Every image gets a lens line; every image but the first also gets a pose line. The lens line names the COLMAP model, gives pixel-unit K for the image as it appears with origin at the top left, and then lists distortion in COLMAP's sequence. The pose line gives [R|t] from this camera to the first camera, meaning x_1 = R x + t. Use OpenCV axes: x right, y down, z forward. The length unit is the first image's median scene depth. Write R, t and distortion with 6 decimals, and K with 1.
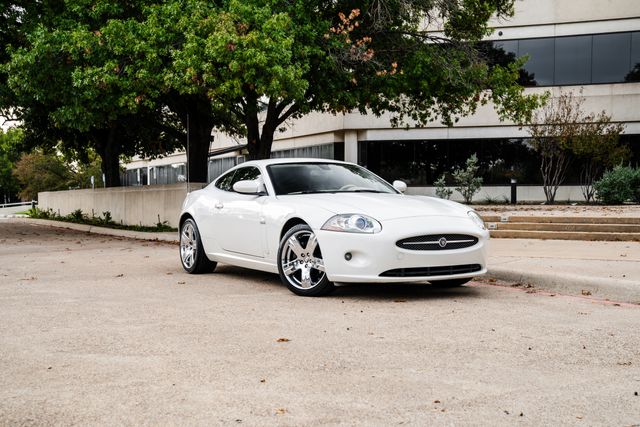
lens RADIAL K [[1003.1, 0, 320.0], [0, 1003.1, 213.5], [0, 0, 1]] dist [0.171237, 0.160905]
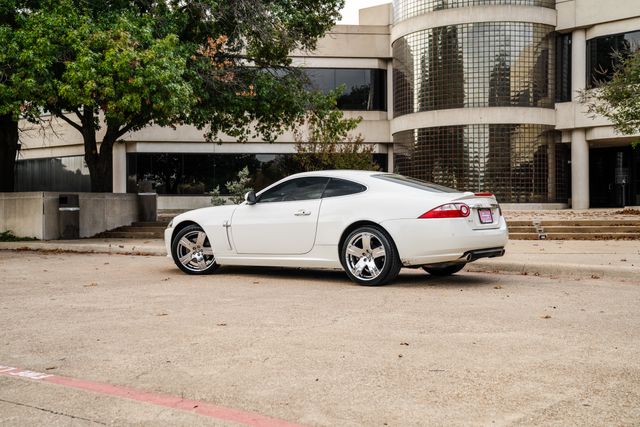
lens RADIAL K [[956.0, 0, 307.5], [0, 956.0, 215.6], [0, 0, 1]] dist [0.154714, 0.149356]
pose [[0.909251, -0.006349, 0.416200, -0.272122], [0.009209, 0.999946, -0.004866, 0.000615], [-0.416146, 0.008257, 0.909260, 0.006924]]
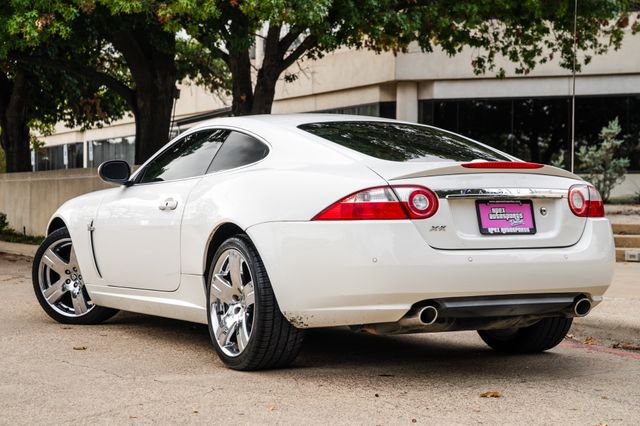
lens RADIAL K [[1499.2, 0, 287.7], [0, 1499.2, 211.9], [0, 0, 1]] dist [0.345358, 0.527944]
pose [[0.998662, 0.005136, -0.051453, 0.007376], [-0.005299, 0.999981, -0.003036, -0.000702], [0.051437, 0.003304, 0.998671, 0.100676]]
